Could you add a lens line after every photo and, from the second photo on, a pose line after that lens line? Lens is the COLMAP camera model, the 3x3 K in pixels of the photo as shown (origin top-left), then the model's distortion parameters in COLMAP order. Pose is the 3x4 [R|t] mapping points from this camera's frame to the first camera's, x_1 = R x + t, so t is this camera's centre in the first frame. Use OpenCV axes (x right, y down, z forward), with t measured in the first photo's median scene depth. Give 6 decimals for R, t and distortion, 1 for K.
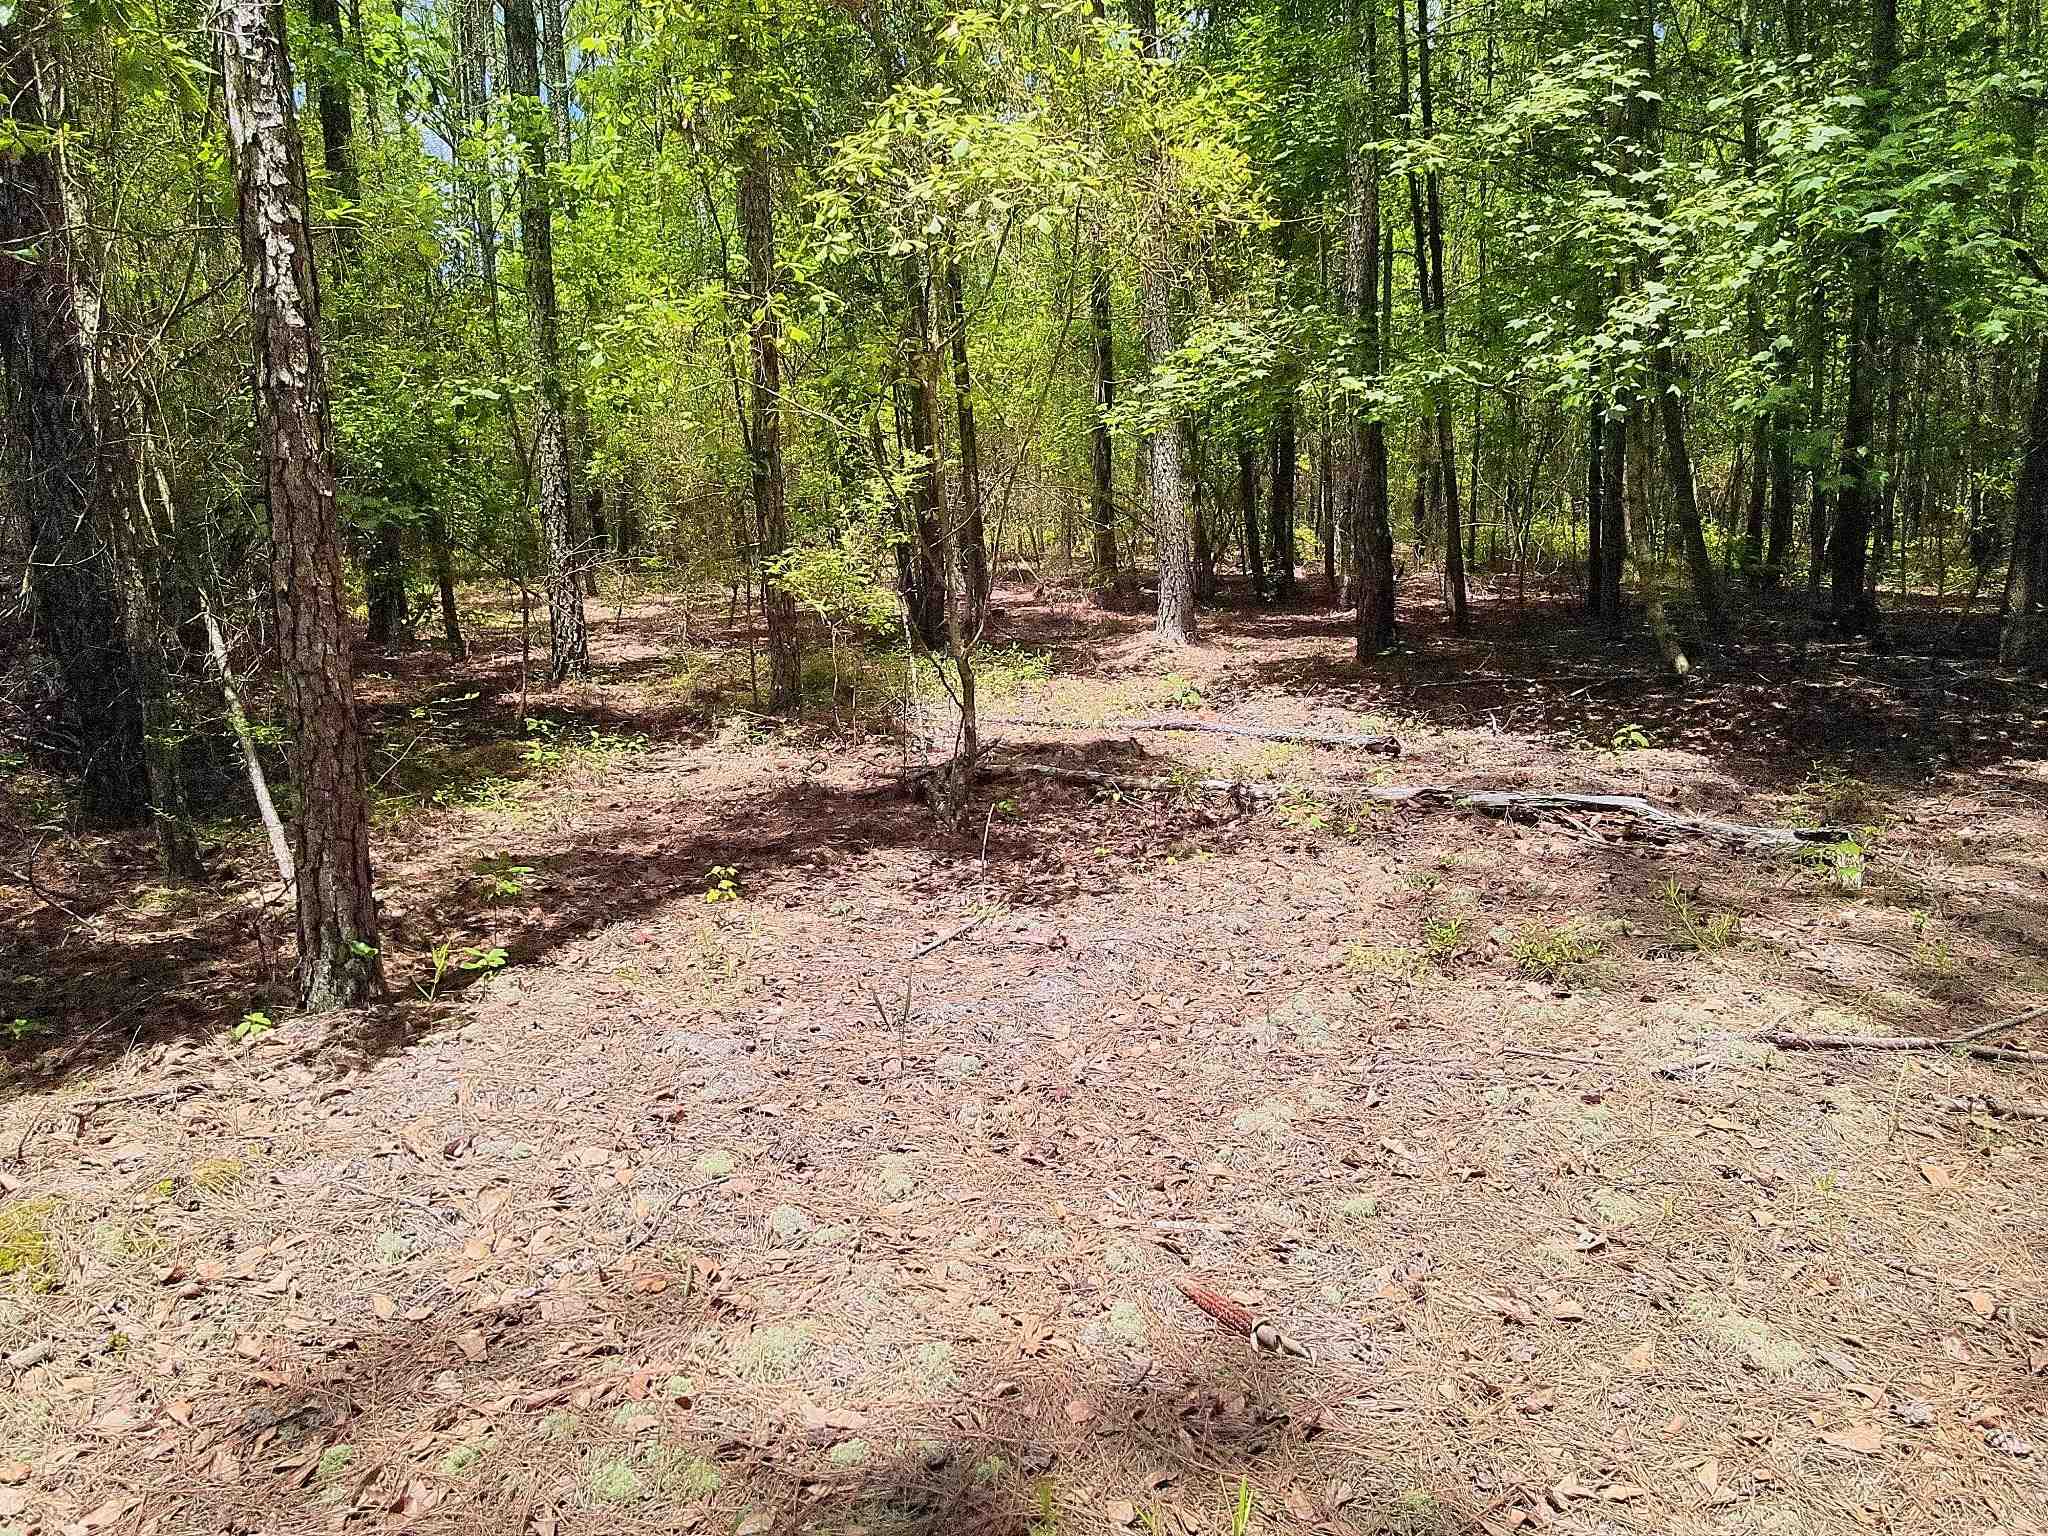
lens RADIAL K [[1548.9, 0, 1025.1], [0, 1548.9, 749.8], [0, 0, 1]] dist [0.022163, -0.001773]
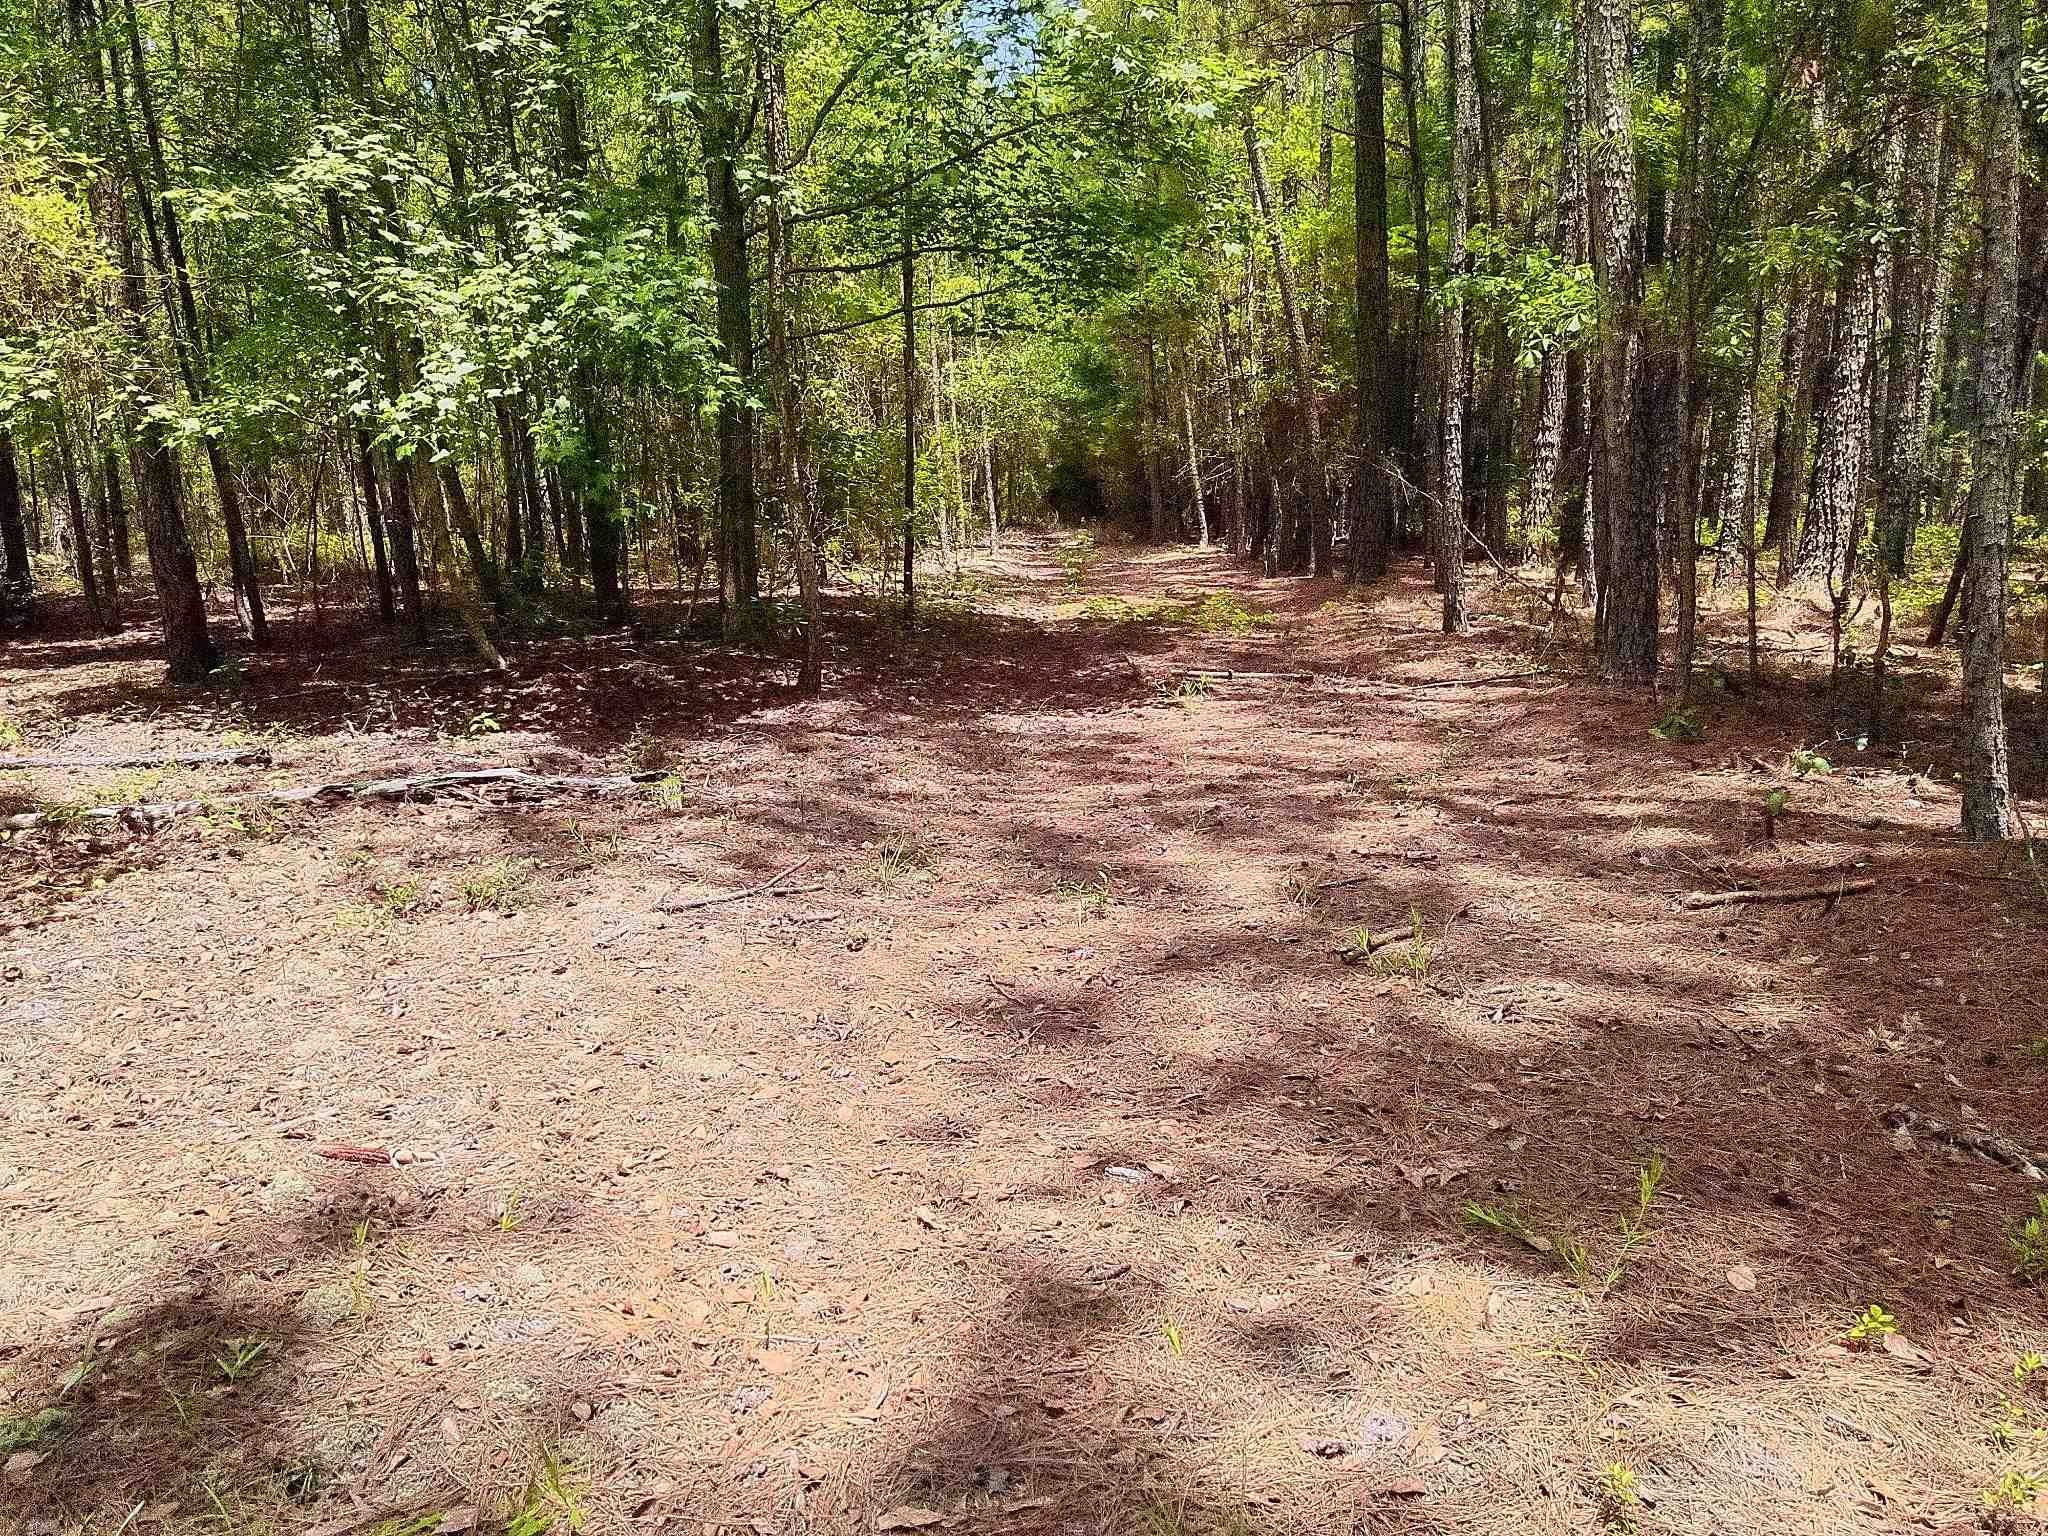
lens RADIAL K [[1425.6, 0, 938.1], [0, 1425.6, 768.6], [0, 0, 1]] dist [0.048811, -0.000871]
pose [[0.754925, -0.127522, 0.643293, -0.095712], [0.117759, 0.991328, 0.058319, 0.004406], [-0.645151, 0.031727, 0.763396, -0.109808]]
